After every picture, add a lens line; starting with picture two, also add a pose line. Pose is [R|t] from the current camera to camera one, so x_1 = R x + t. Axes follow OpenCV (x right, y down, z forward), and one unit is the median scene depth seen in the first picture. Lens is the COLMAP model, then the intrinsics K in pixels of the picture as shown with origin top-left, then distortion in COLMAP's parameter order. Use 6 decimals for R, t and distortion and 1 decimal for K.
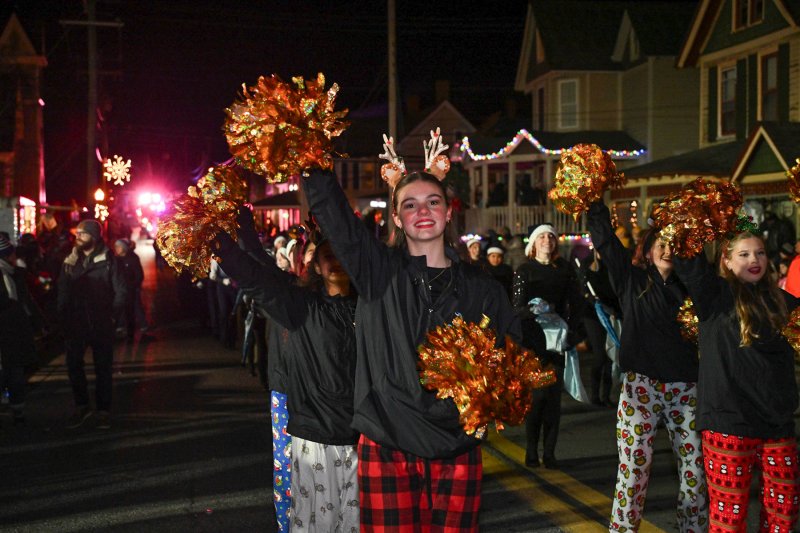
lens RADIAL K [[1224.8, 0, 382.0], [0, 1224.8, 264.4], [0, 0, 1]] dist [0.016299, 0.046494]
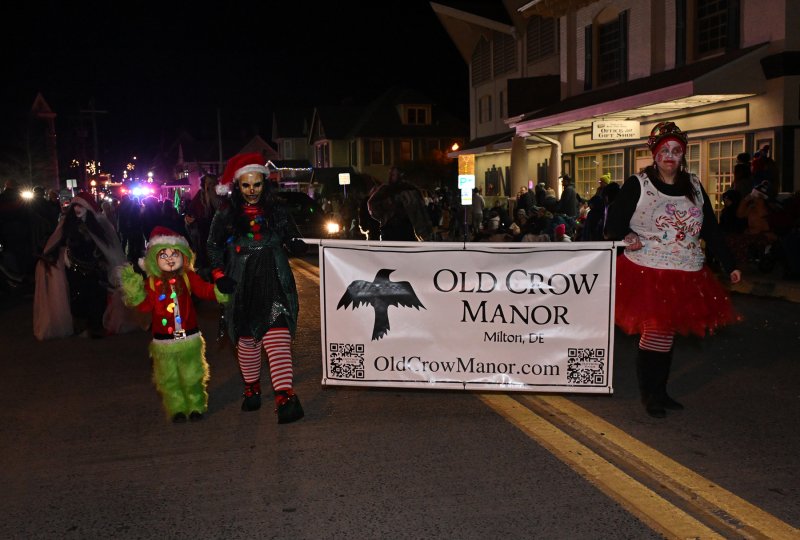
lens RADIAL K [[875.9, 0, 400.0], [0, 875.9, 270.0], [0, 0, 1]] dist [0.023906, 0.020861]
pose [[0.986862, -0.037311, 0.157195, 0.085741], [0.027173, 0.997439, 0.066156, 0.013478], [-0.159261, -0.061015, 0.985349, -1.001797]]
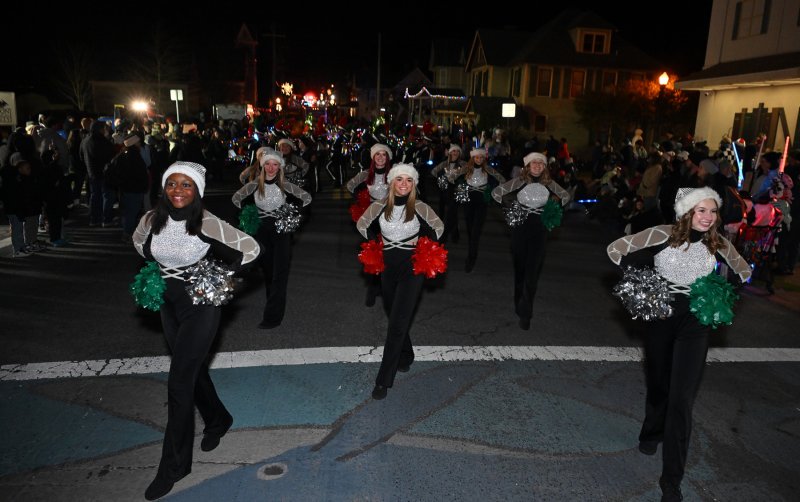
lens RADIAL K [[573.3, 0, 409.8], [0, 573.3, 224.2], [0, 0, 1]] dist [-0.000745, 0.000050]
pose [[0.998982, 0.044408, -0.007889, 0.105756], [-0.042571, 0.986152, 0.160290, -0.009826], [0.014897, -0.159791, 0.987038, -0.353773]]
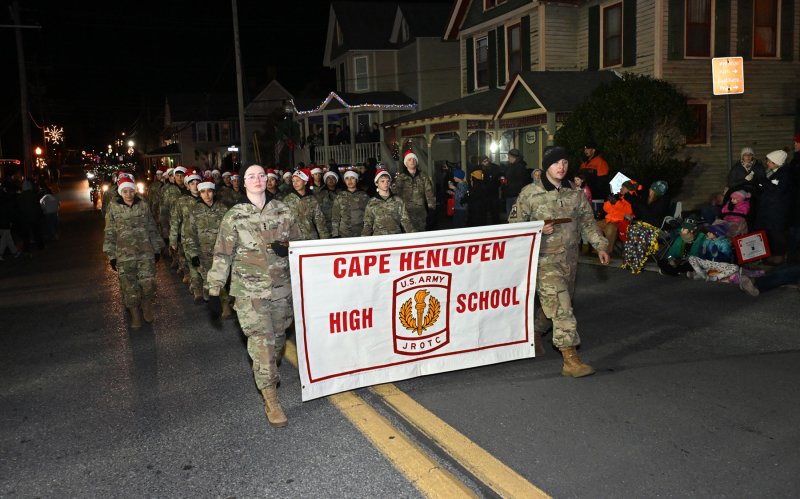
lens RADIAL K [[732.3, 0, 348.2], [0, 732.3, 249.5], [0, 0, 1]] dist [-0.004248, 0.004274]
pose [[0.987804, -0.058062, 0.144473, -0.000955], [0.045540, 0.995033, 0.088523, -0.001167], [-0.148895, -0.080864, 0.985541, 0.137020]]
